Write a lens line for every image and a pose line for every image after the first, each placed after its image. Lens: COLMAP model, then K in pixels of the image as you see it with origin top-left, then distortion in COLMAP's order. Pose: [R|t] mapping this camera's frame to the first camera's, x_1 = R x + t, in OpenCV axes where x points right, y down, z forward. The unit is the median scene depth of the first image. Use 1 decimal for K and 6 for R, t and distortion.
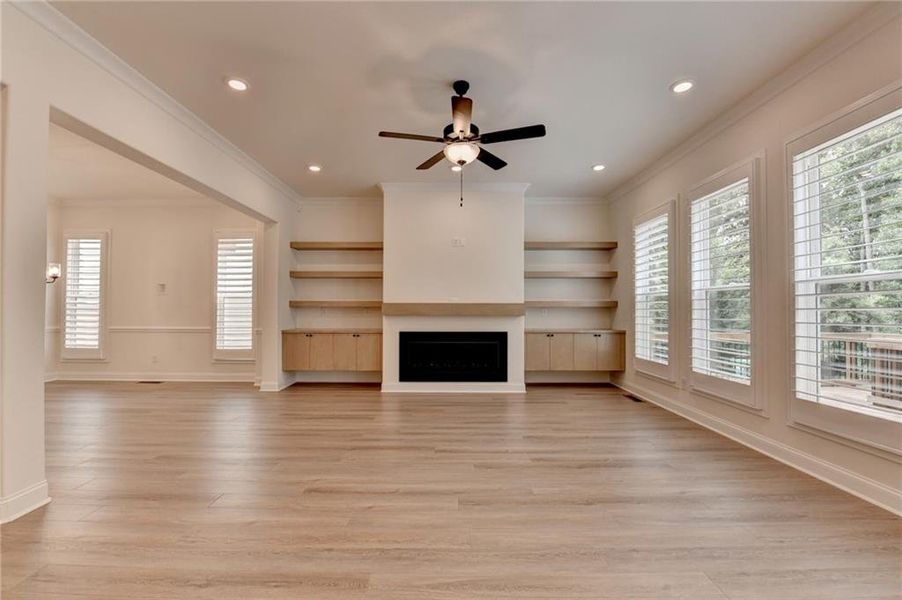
lens RADIAL K [[373.3, 0, 436.7], [0, 373.3, 308.5], [0, 0, 1]] dist [-0.024310, -0.000119]
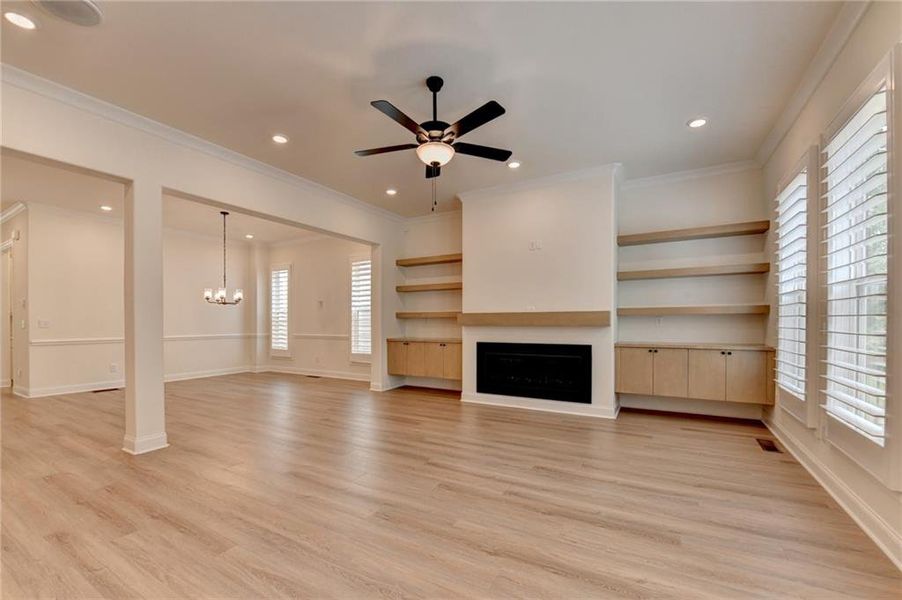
lens RADIAL K [[370.7, 0, 446.6], [0, 370.7, 323.3], [0, 0, 1]] dist [-0.015215, -0.000068]
pose [[0.870233, -0.002809, -0.492633, 0.313292], [0.008304, 0.999925, 0.008966, 0.002952], [0.492571, -0.011894, 0.870191, 0.103615]]
